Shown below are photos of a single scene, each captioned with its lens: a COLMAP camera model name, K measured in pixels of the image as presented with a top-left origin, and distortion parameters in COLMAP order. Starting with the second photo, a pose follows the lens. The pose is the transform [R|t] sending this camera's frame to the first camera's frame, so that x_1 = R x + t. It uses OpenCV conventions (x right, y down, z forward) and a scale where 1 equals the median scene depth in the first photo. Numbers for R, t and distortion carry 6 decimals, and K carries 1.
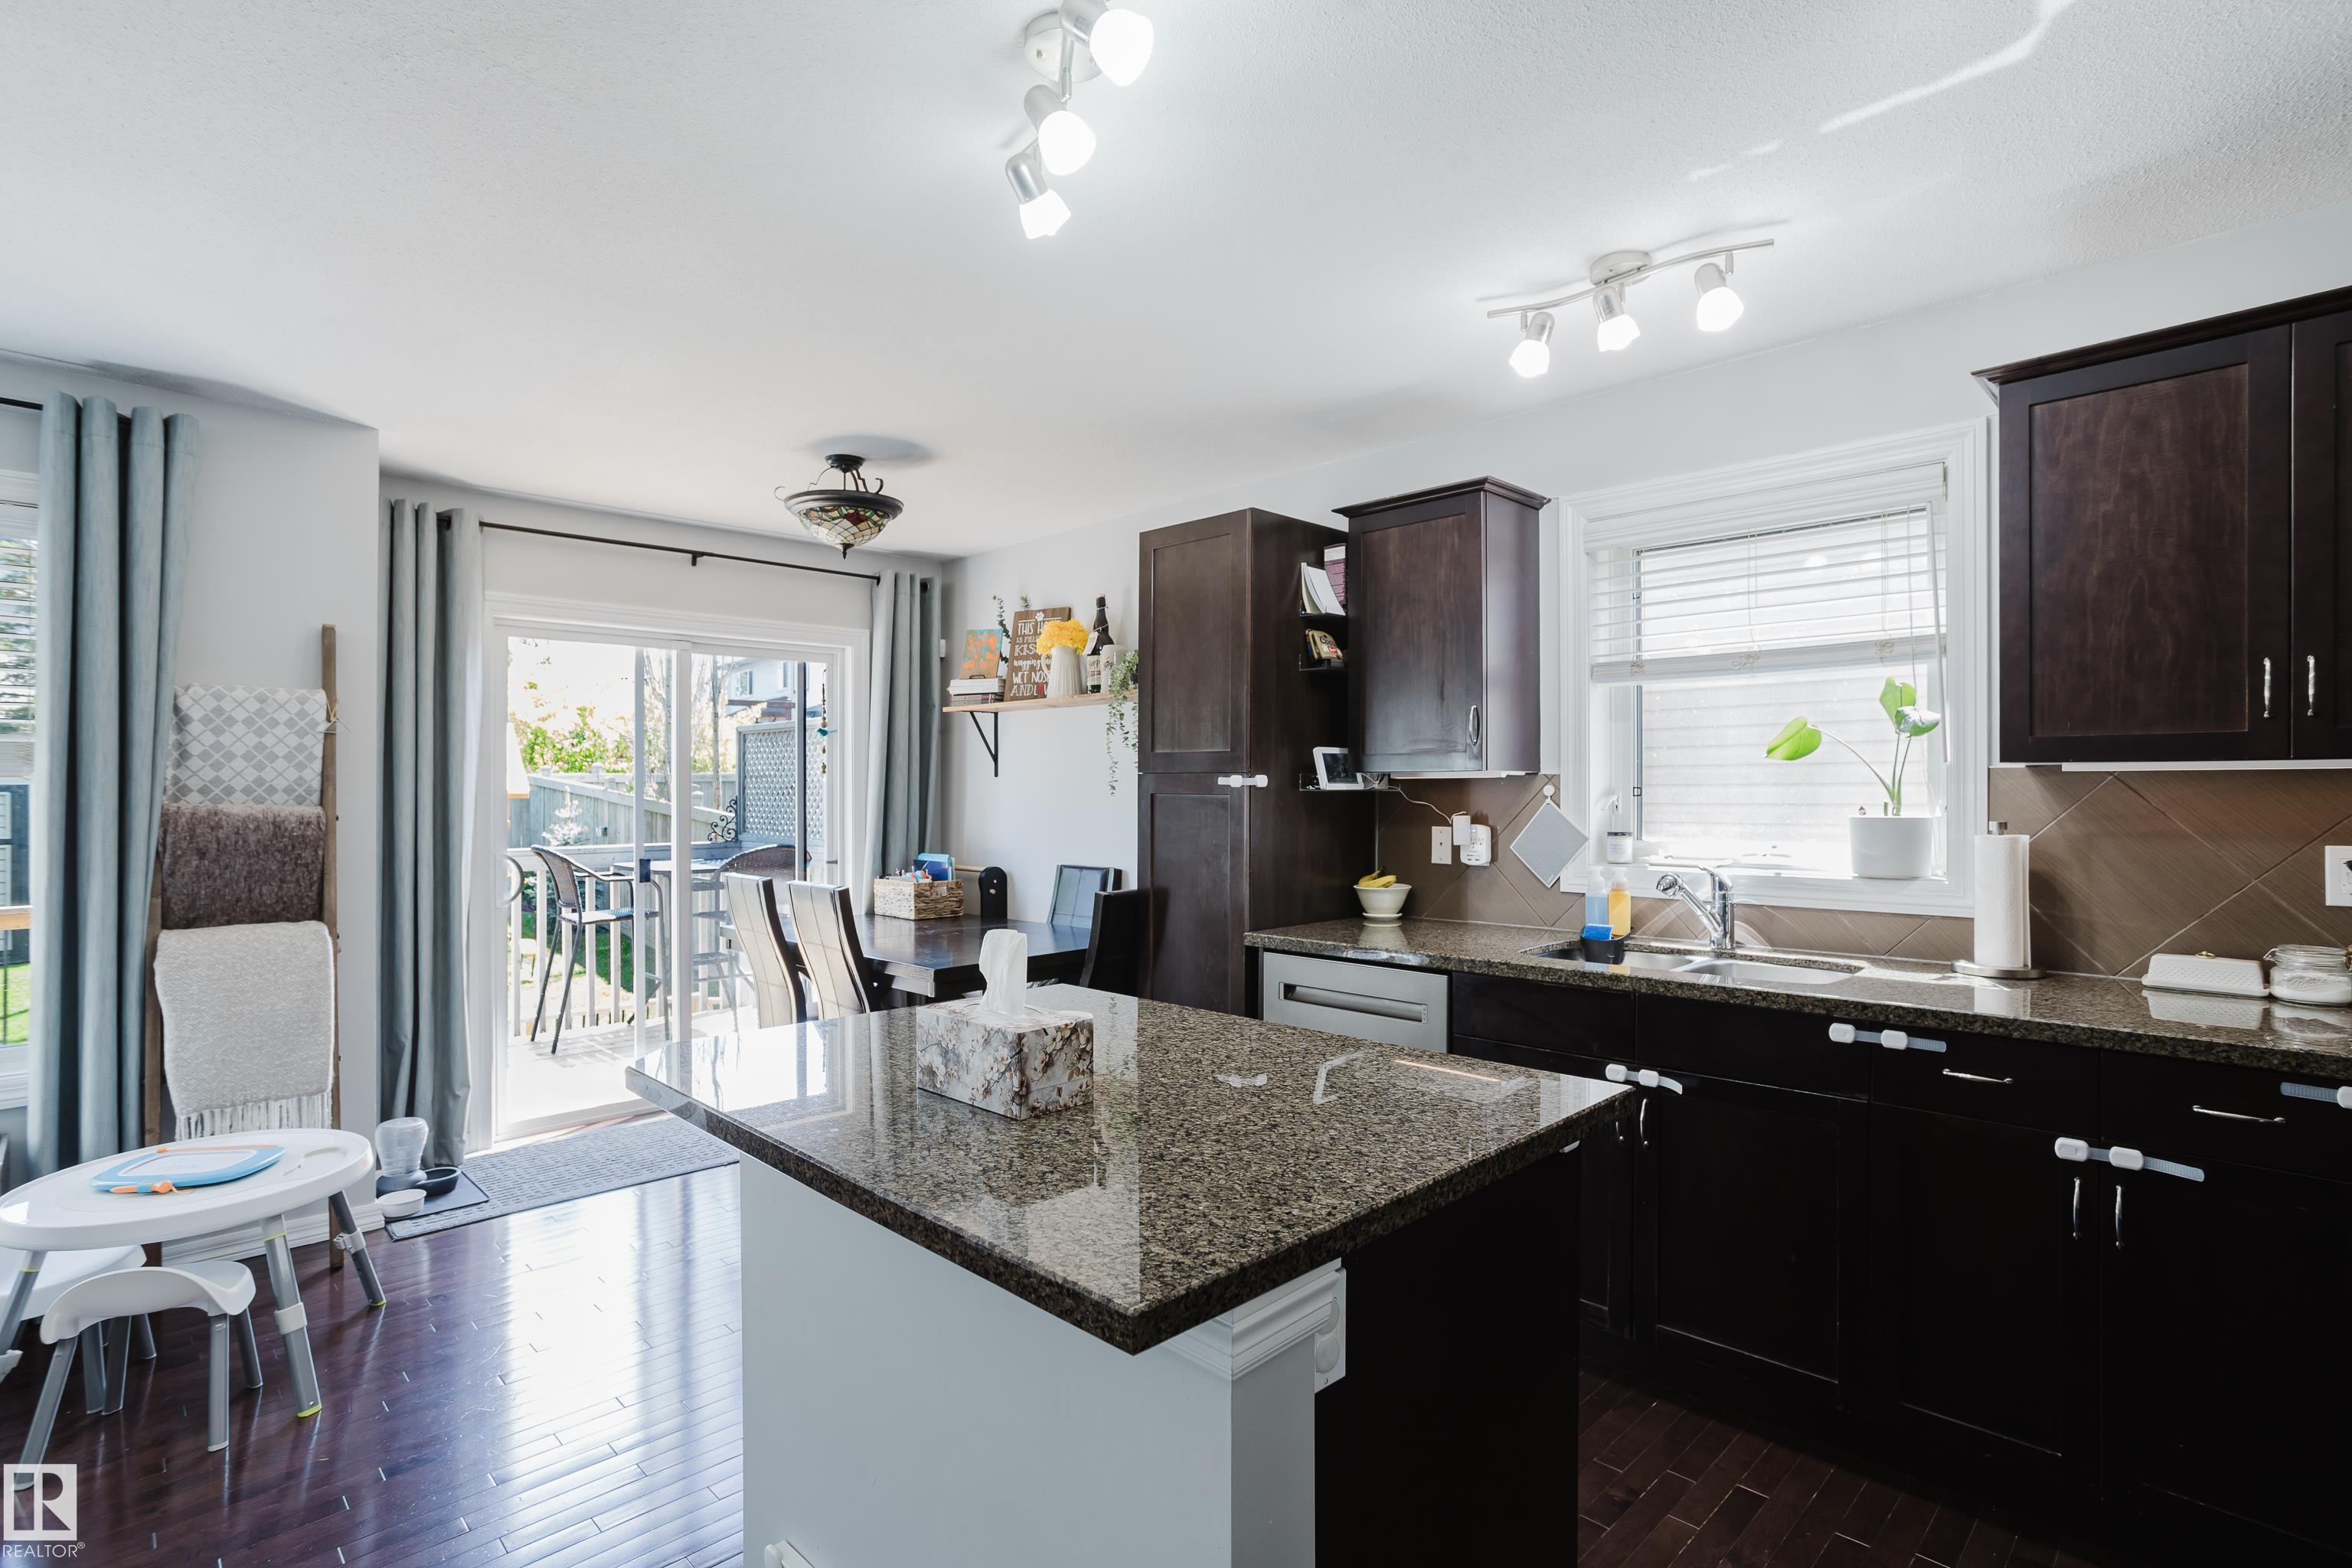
lens RADIAL K [[1142.2, 0, 1182.2], [0, 1142.2, 783.9], [0, 0, 1]] dist [-0.057626, 0.034178]
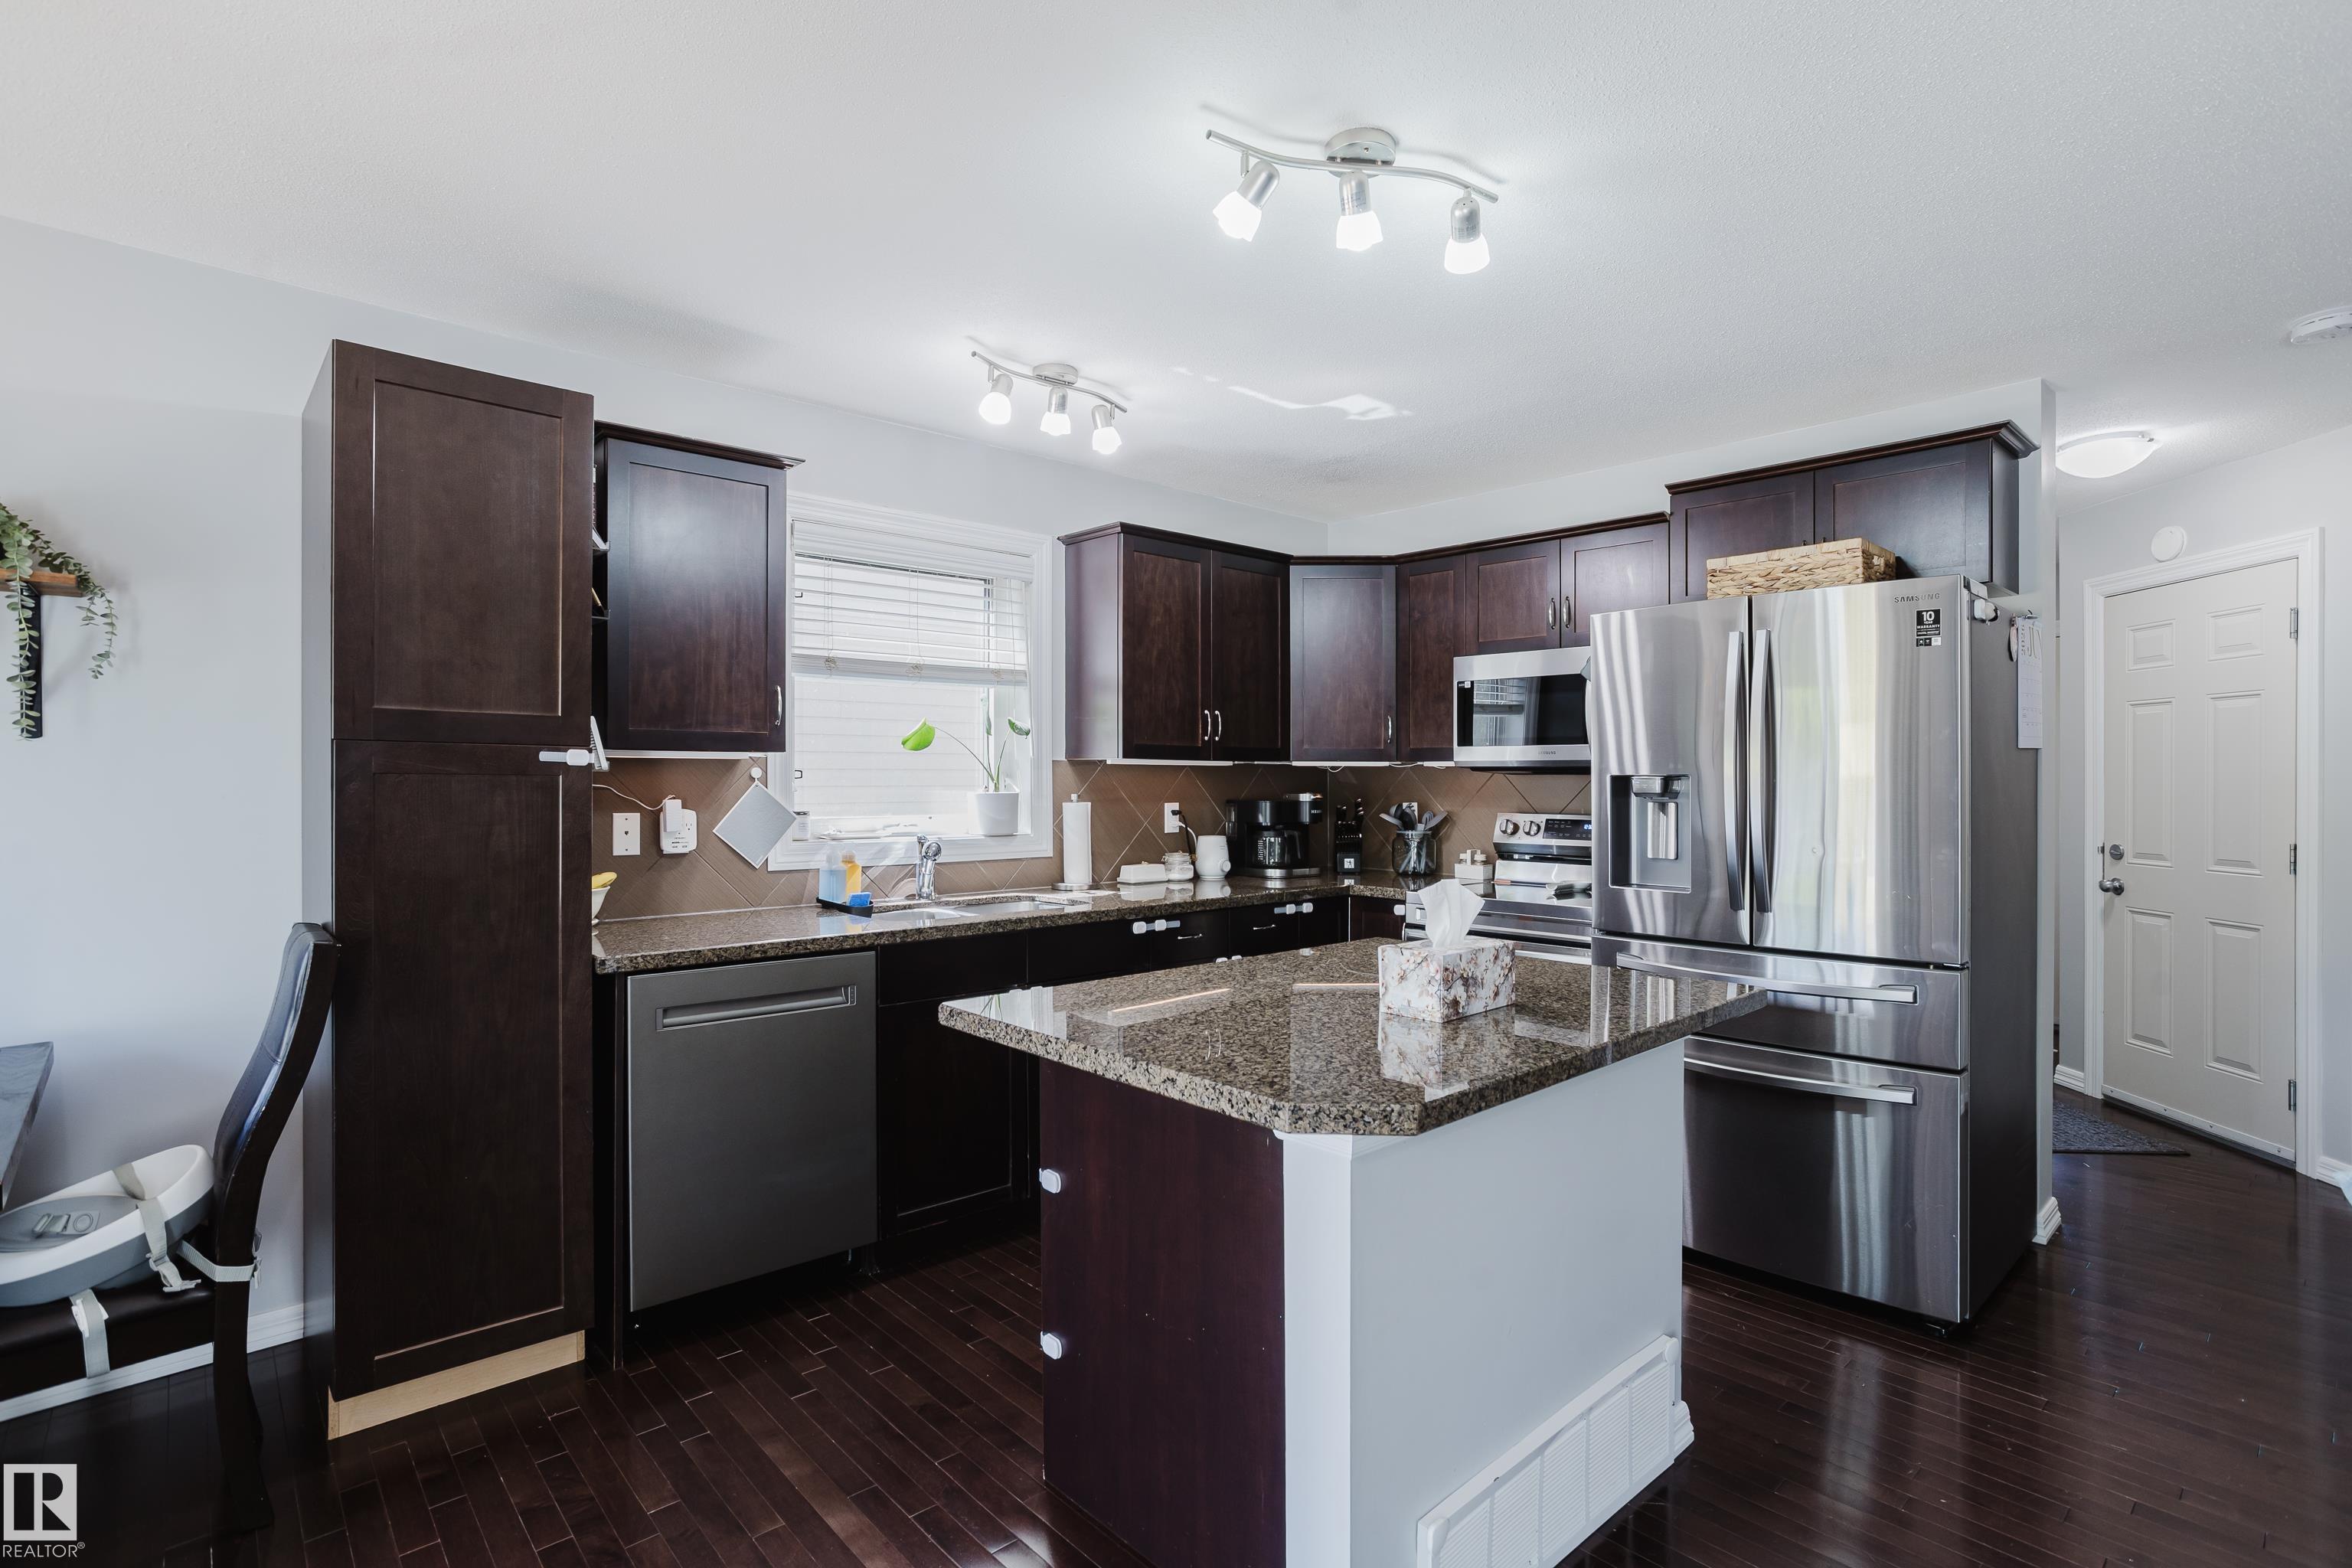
lens RADIAL K [[1142.2, 0, 1182.2], [0, 1142.2, 783.9], [0, 0, 1]] dist [-0.057626, 0.034178]
pose [[0.036911, -0.003044, 0.999314, -0.710231], [-0.009024, 0.999954, 0.003380, 0.009217], [-0.999278, -0.009143, 0.036882, 0.614963]]
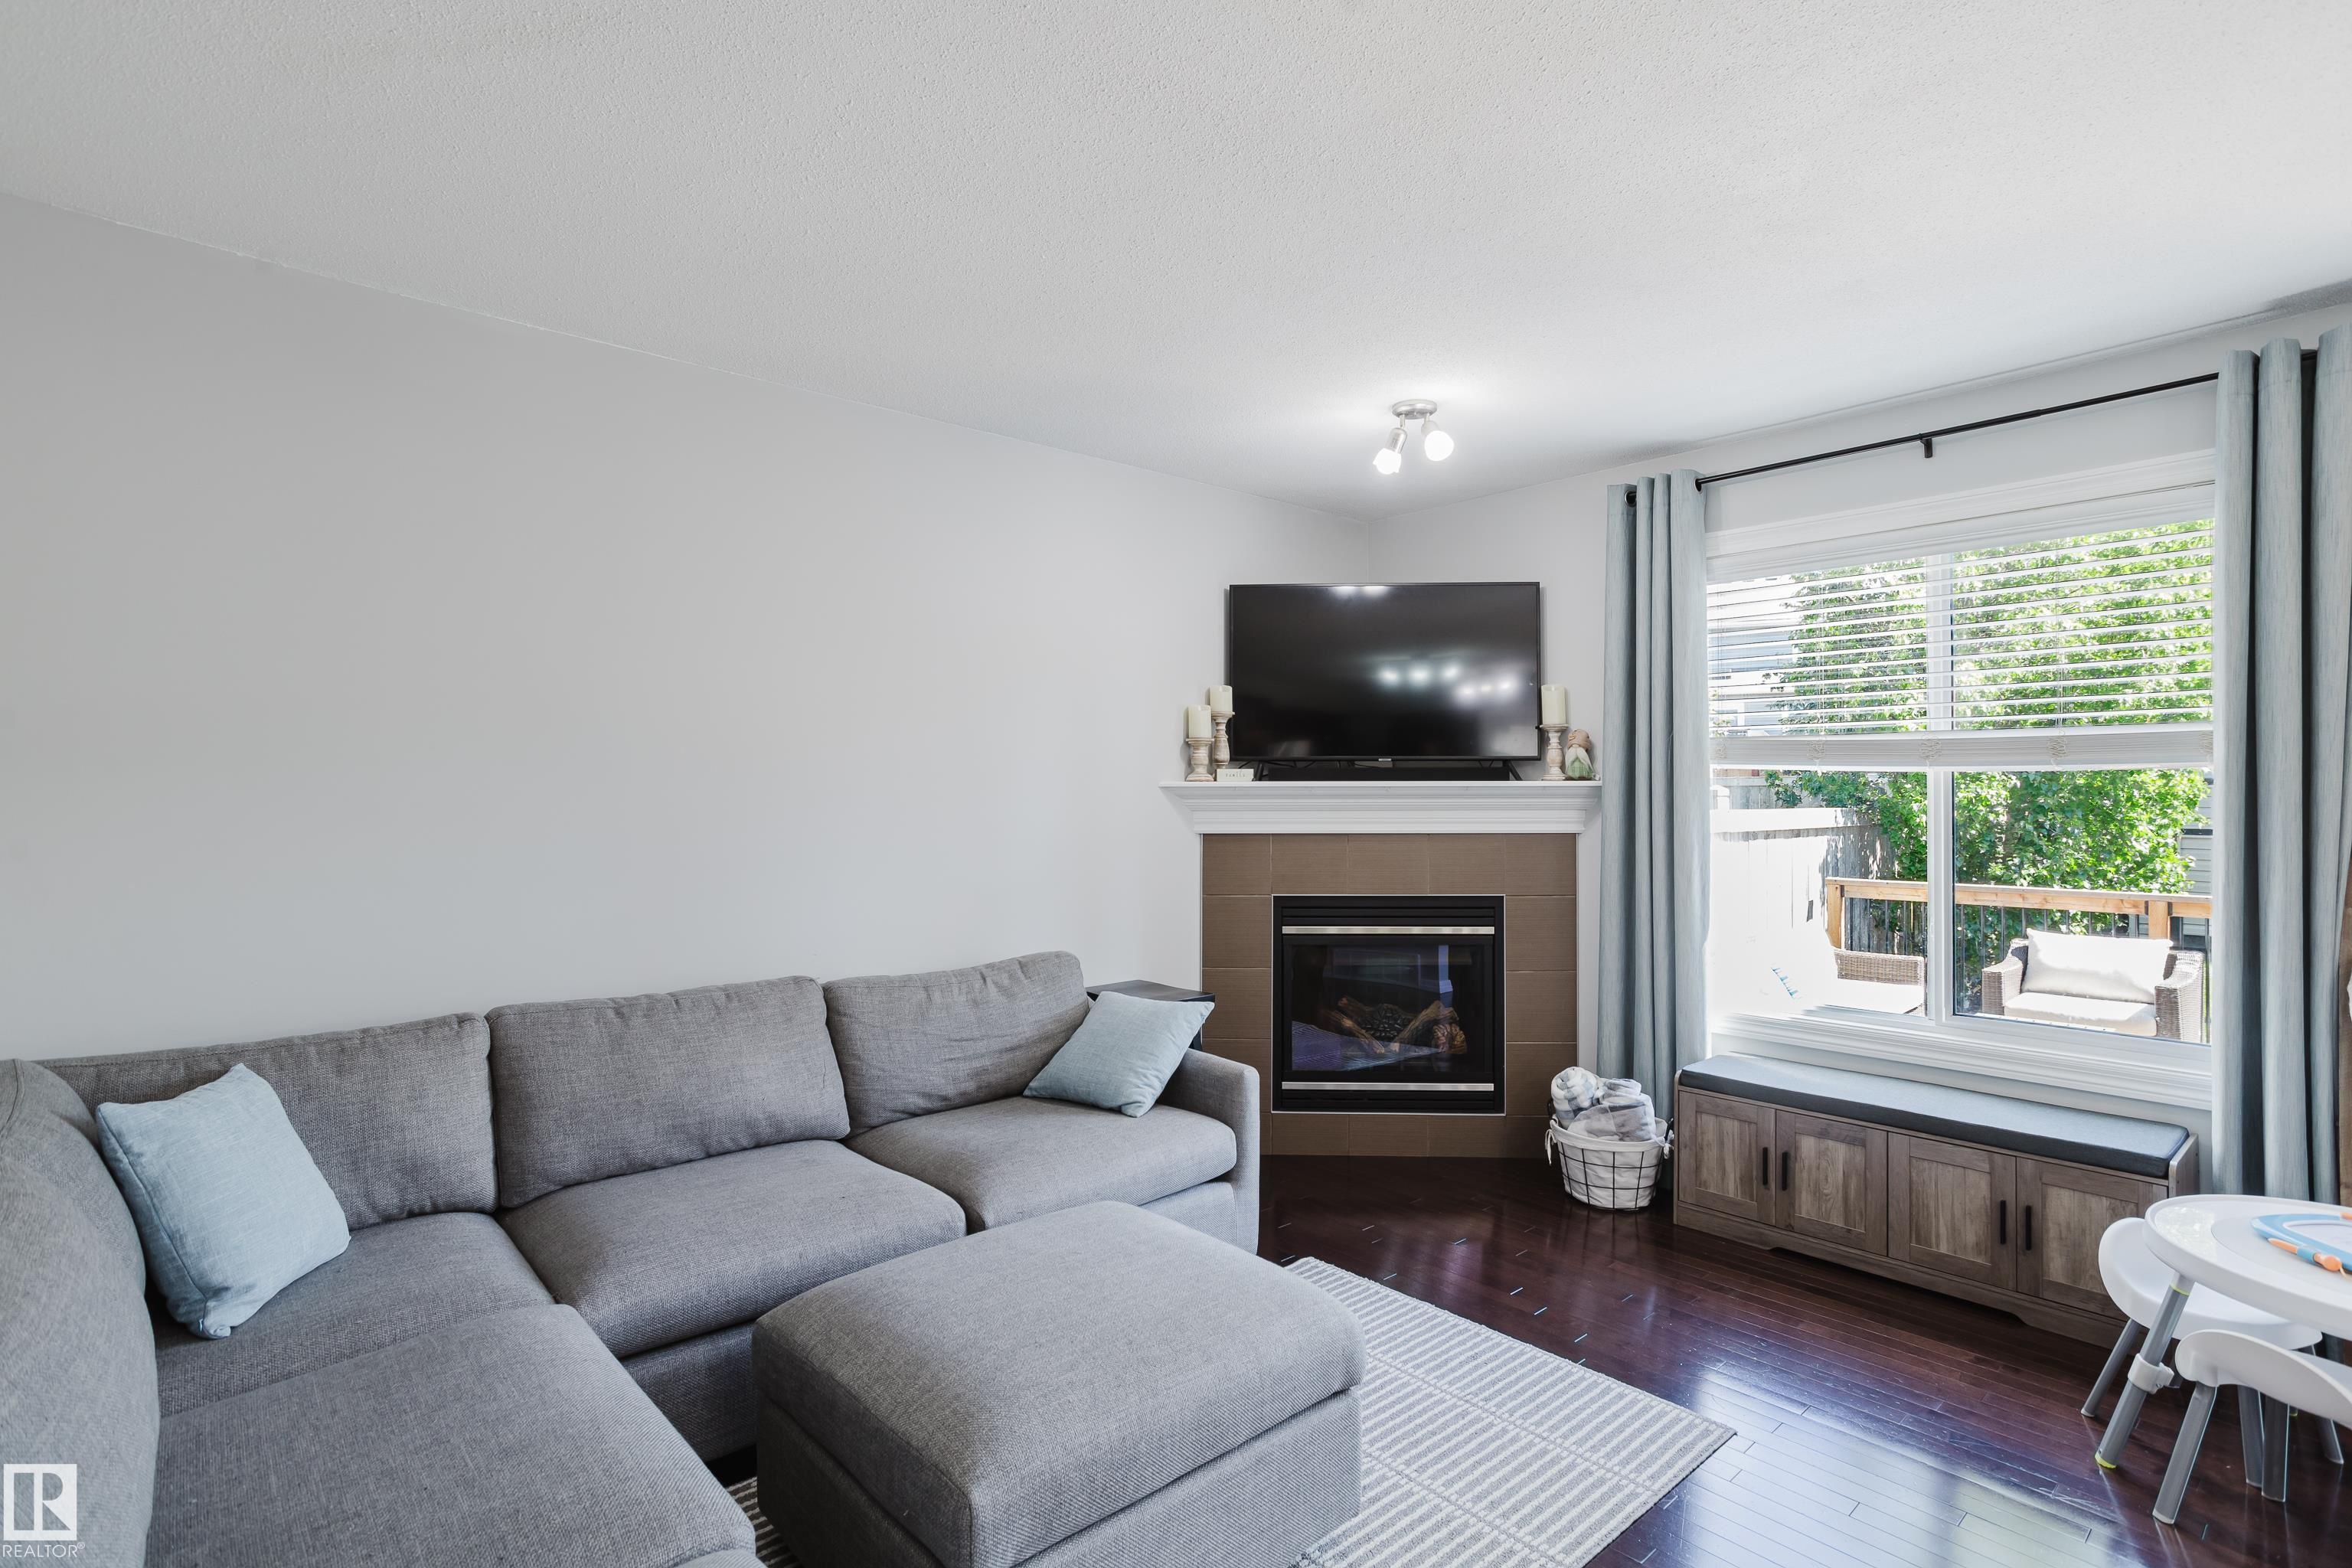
lens RADIAL K [[1136.4, 0, 1179.3], [0, 1136.4, 773.9], [0, 0, 1]] dist [-0.051647, 0.031147]
pose [[-0.061563, -0.009942, -0.998054, -0.027690], [0.008937, 0.999905, -0.010511, 0.001883], [0.998063, -0.009567, -0.061468, 0.164235]]
